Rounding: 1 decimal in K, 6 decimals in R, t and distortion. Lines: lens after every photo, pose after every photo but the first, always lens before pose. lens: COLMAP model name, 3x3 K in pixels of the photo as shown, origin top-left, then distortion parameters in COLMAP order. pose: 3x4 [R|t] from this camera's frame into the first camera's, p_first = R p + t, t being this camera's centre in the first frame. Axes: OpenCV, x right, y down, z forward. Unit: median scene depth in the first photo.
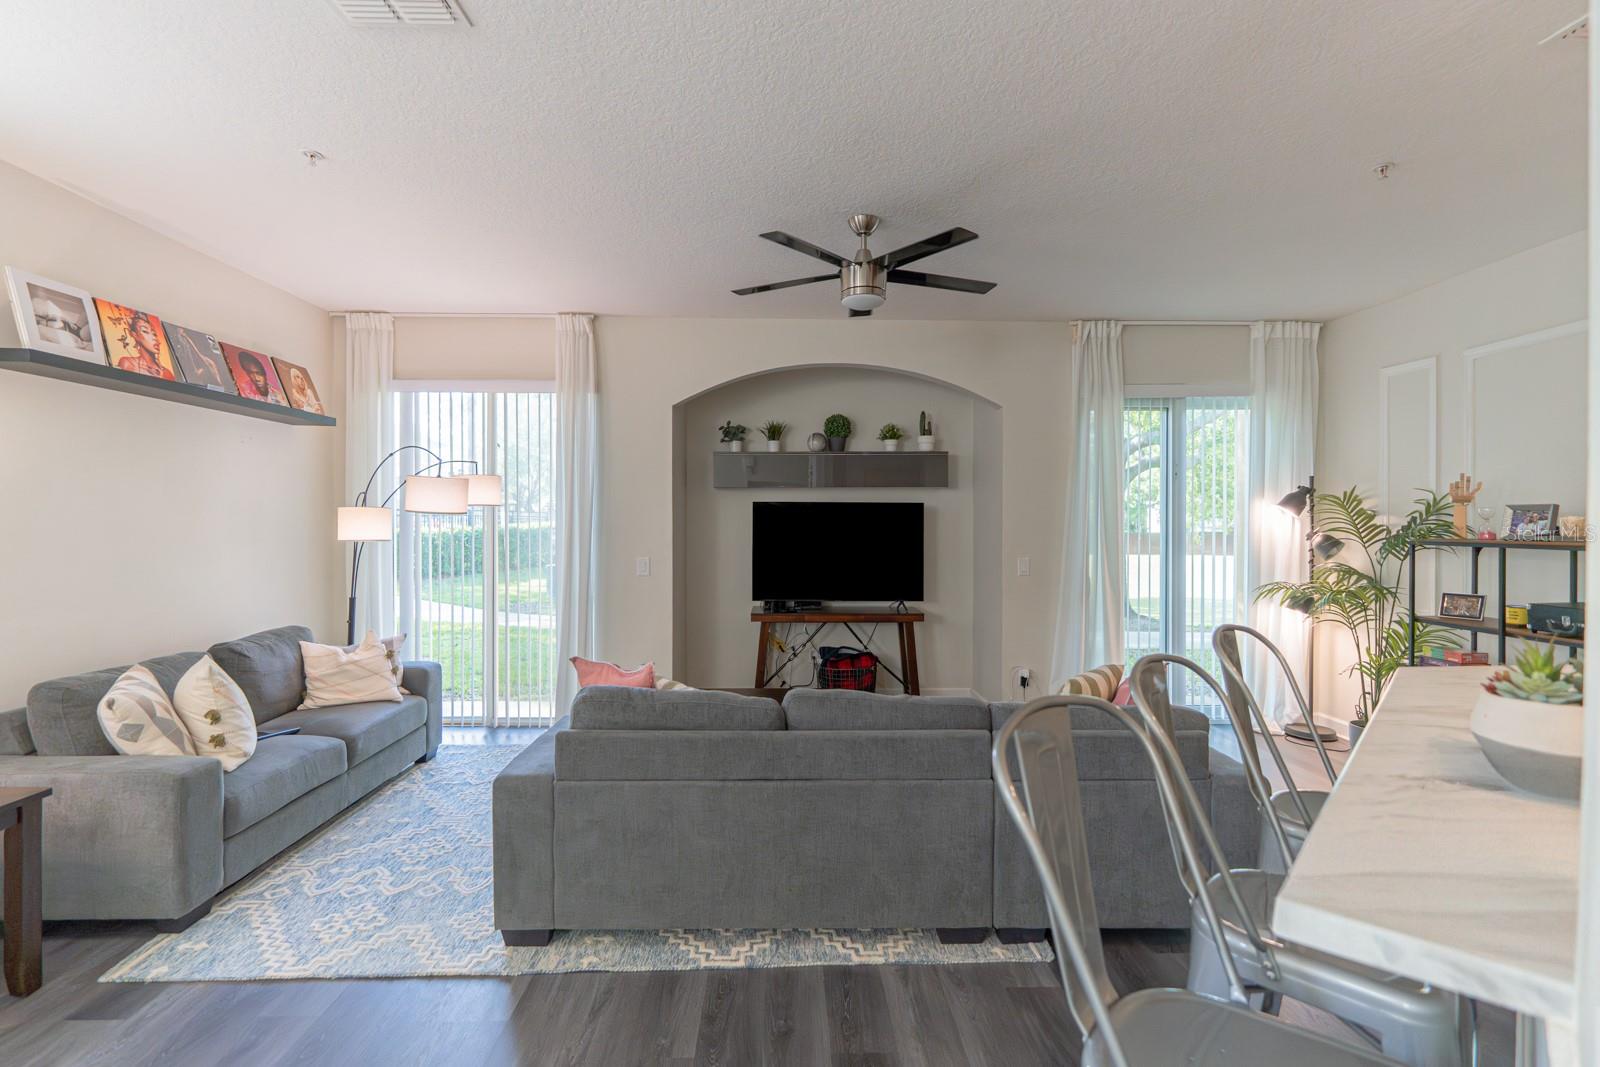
lens RADIAL K [[737.7, 0, 797.9], [0, 737.7, 528.1], [0, 0, 1]] dist [-0.004410, -0.000798]
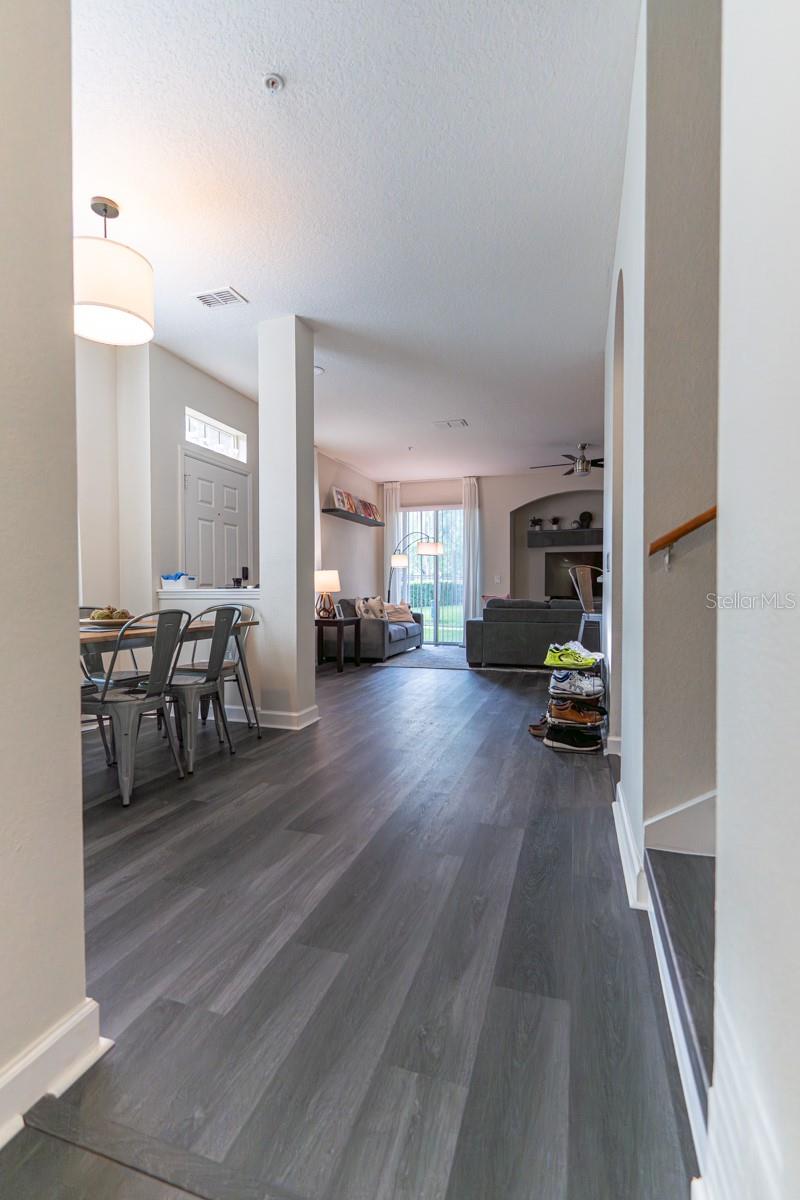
lens RADIAL K [[558.1, 0, 400.0], [0, 558.1, 600.0], [0, 0, 1]] dist [-0.002210, -0.000022]
pose [[0.943404, 0.003002, -0.331631, 0.098692], [0.000884, 0.999933, 0.011566, 0.102405], [0.331643, -0.011205, 0.943338, -0.865146]]
